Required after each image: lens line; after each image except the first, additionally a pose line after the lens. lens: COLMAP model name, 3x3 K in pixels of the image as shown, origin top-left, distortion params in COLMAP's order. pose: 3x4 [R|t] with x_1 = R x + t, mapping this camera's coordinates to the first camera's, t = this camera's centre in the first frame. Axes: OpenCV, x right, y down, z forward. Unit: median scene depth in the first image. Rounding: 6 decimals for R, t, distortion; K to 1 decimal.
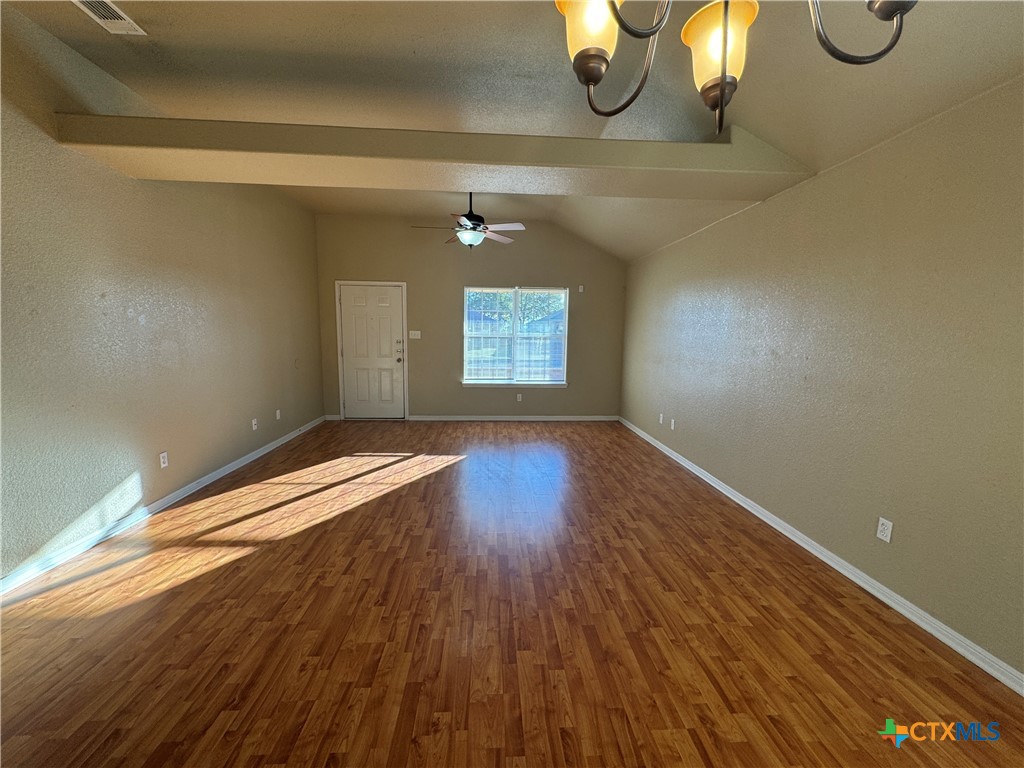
lens RADIAL K [[402.2, 0, 514.6], [0, 402.2, 380.3], [0, 0, 1]] dist [-0.000947, -0.001153]
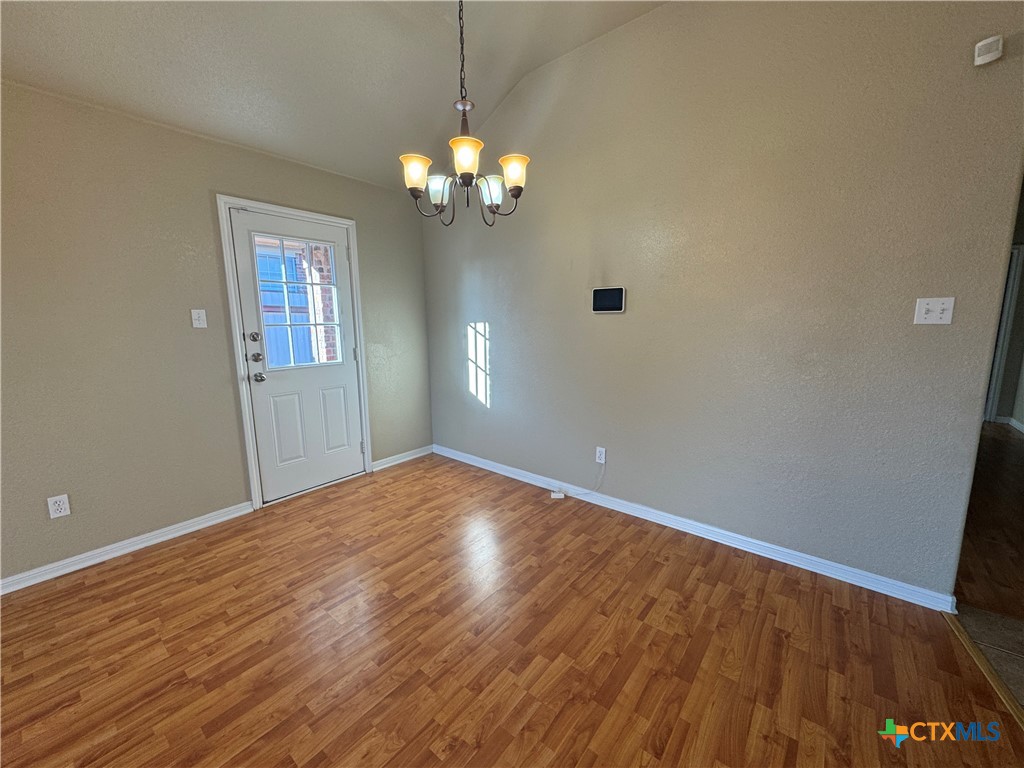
lens RADIAL K [[402.2, 0, 504.6], [0, 402.2, 384.6], [0, 0, 1]] dist [-0.000947, -0.001153]
pose [[-0.727519, -0.114683, 0.676435, -0.635744], [0.078735, 0.965461, 0.248366, -0.094278], [-0.681555, 0.233950, -0.693361, 1.087922]]
